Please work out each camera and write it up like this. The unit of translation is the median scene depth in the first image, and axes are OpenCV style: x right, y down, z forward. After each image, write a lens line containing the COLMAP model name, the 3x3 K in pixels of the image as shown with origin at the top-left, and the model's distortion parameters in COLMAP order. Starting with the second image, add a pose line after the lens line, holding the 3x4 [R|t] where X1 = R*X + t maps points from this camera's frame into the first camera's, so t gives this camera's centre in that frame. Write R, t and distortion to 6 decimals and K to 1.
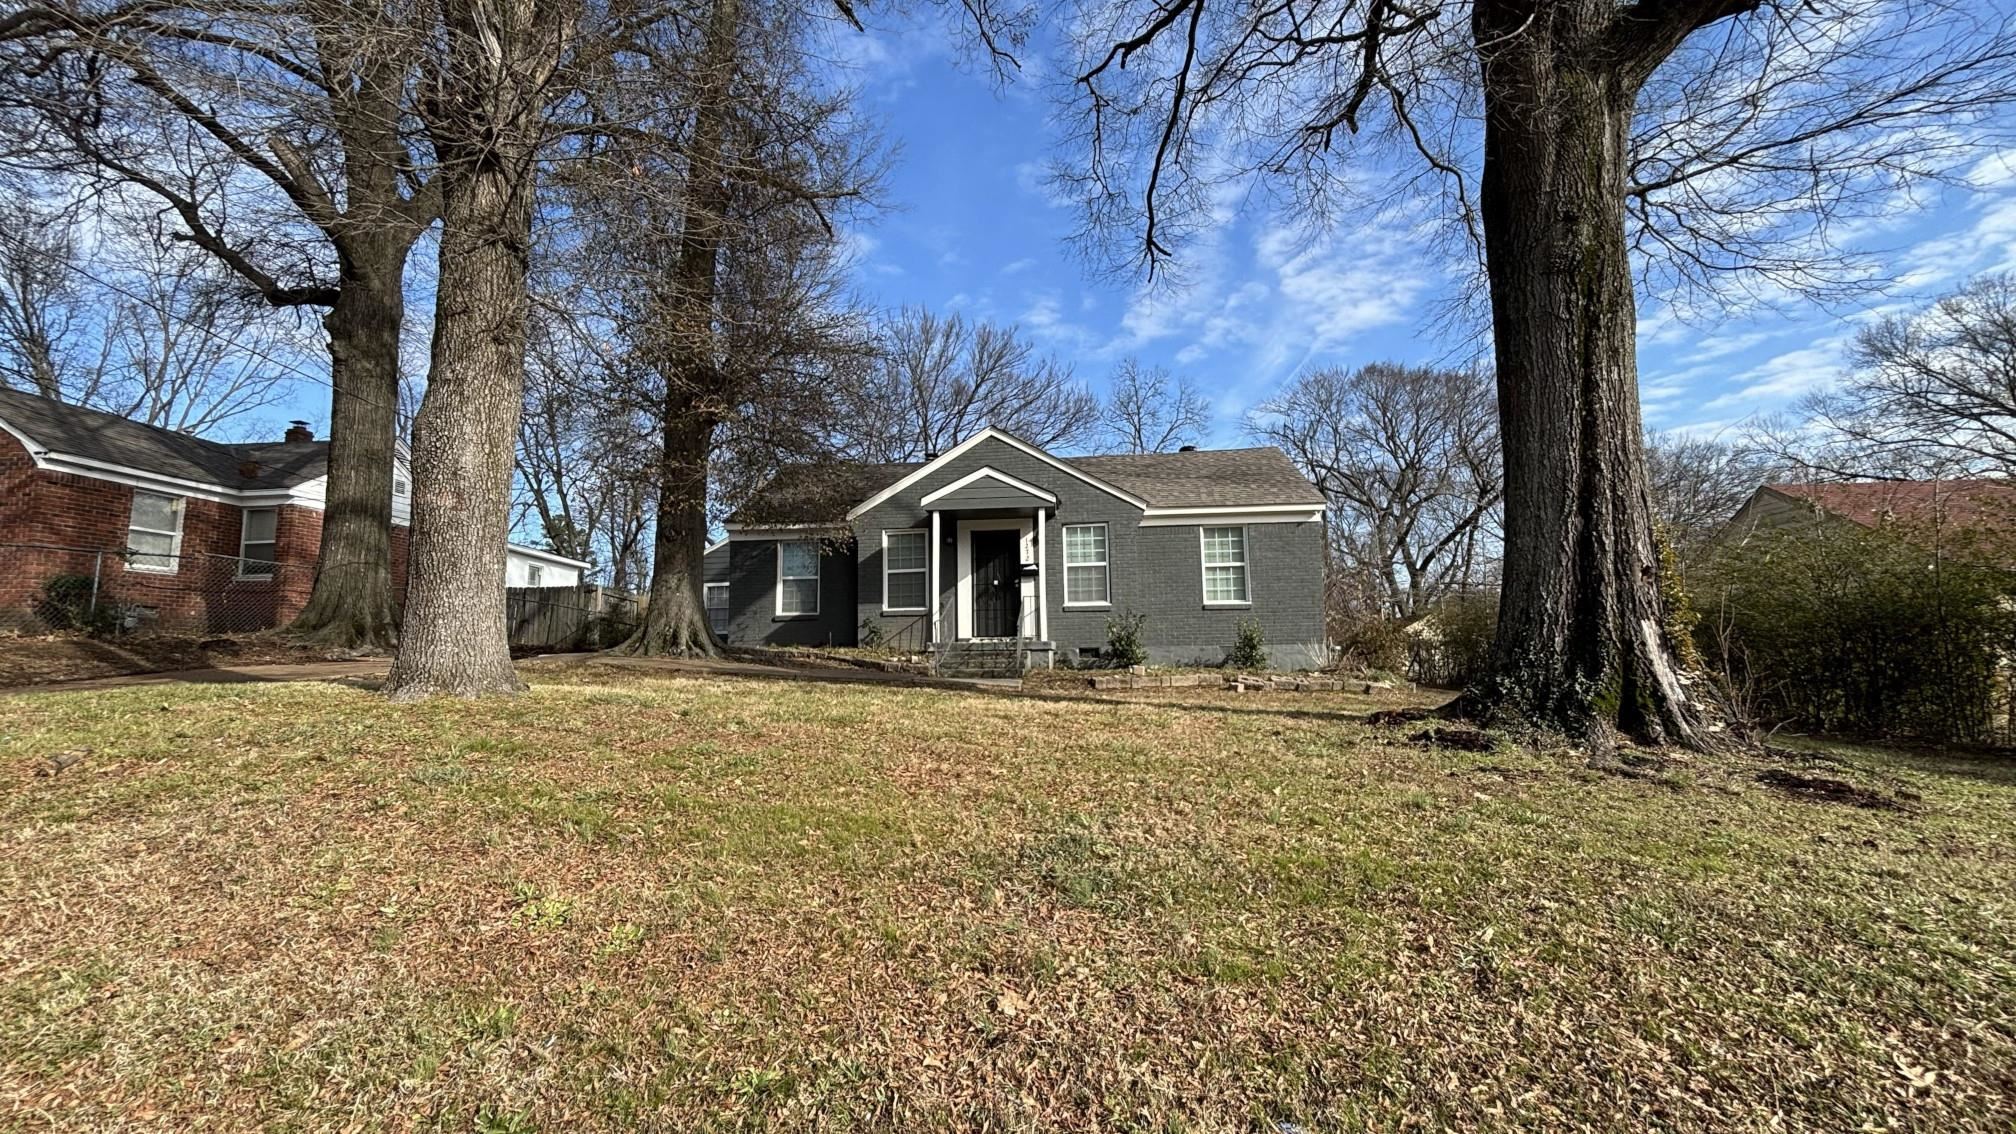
lens RADIAL K [[828.5, 0, 1013.4], [0, 828.5, 568.6], [0, 0, 1]] dist [-0.001556, -0.000511]
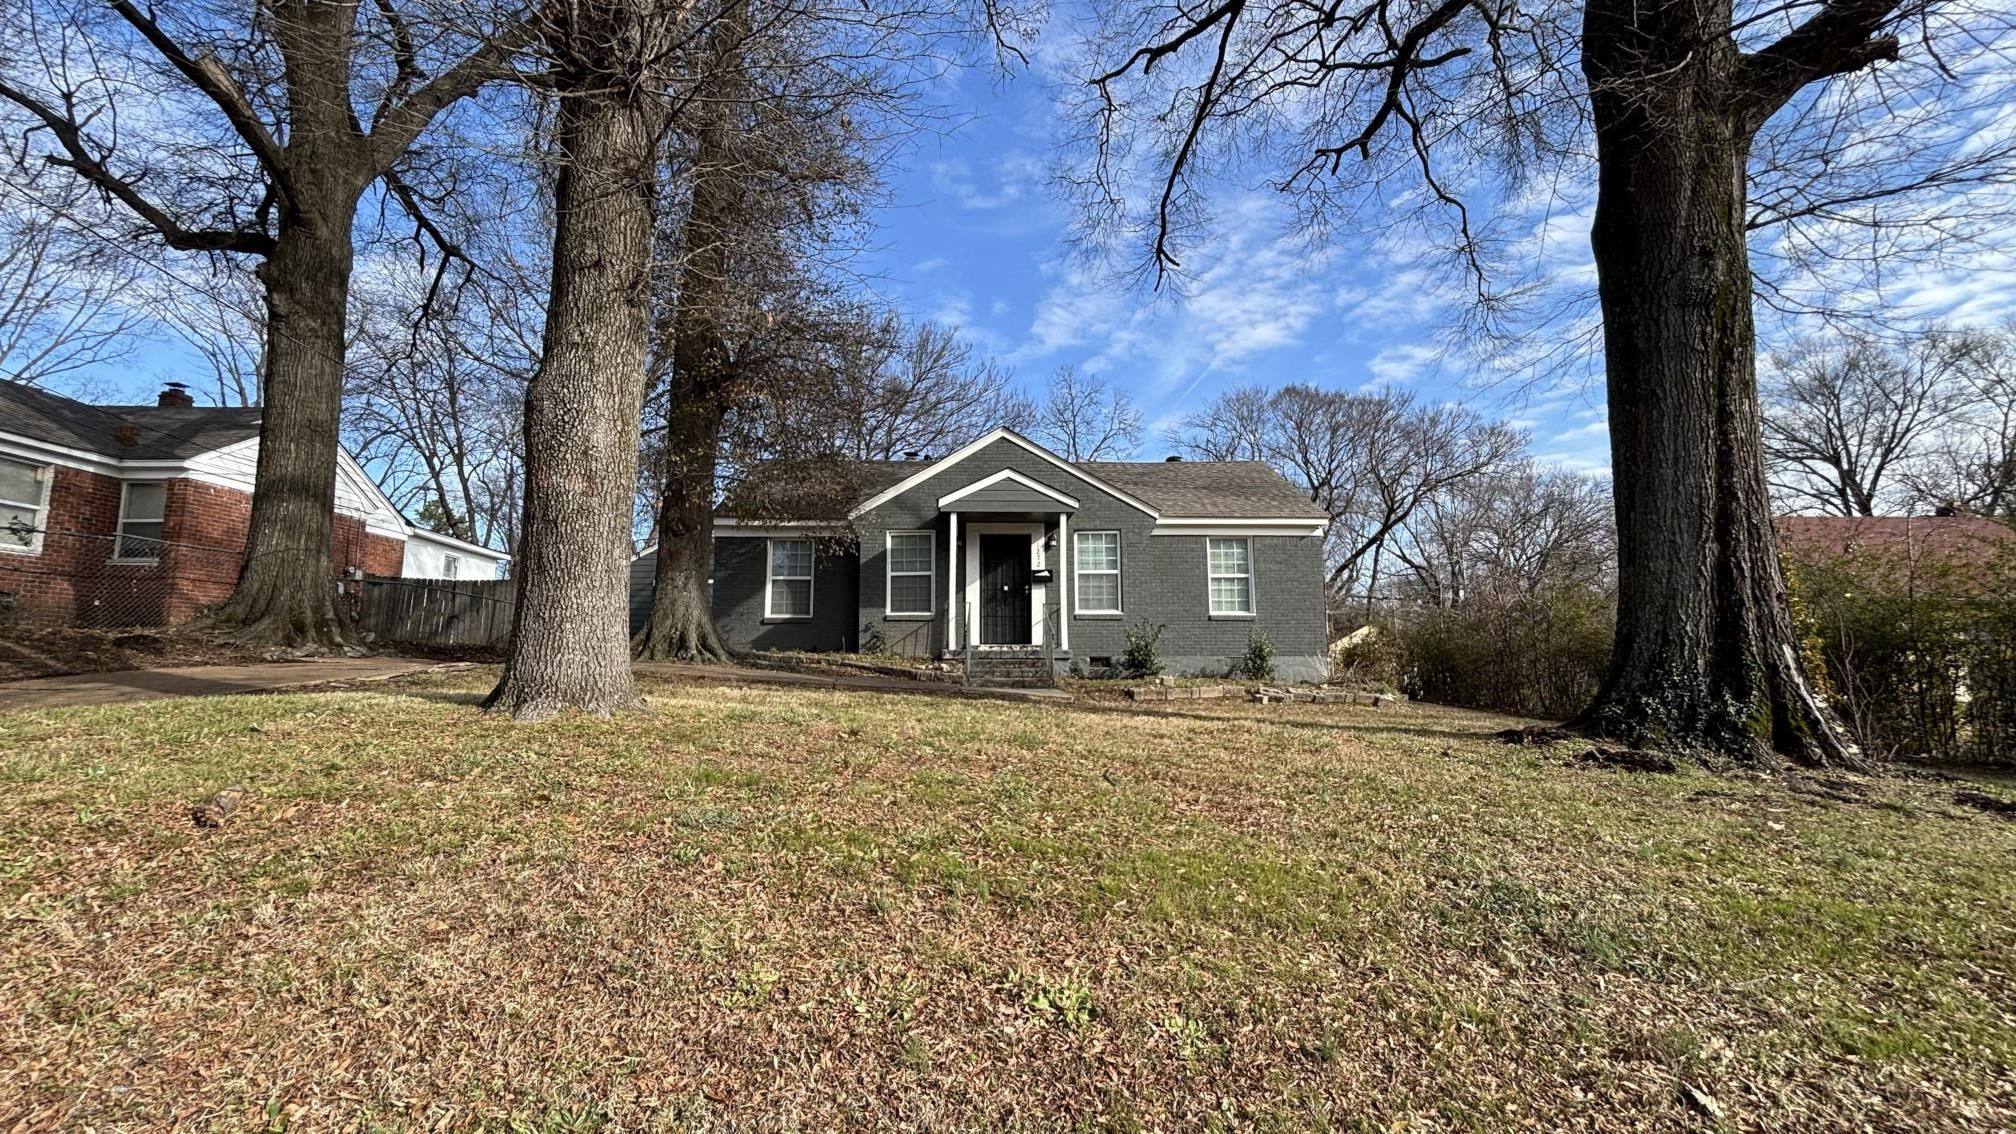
lens RADIAL K [[828.5, 0, 1005.9], [0, 828.5, 565.4], [0, 0, 1]] dist [-0.001556, -0.000511]
pose [[0.992054, 0.027060, 0.122868, -0.142928], [-0.026082, 0.999614, -0.009564, -0.000632], [-0.123079, 0.006283, 0.992377, 0.039277]]
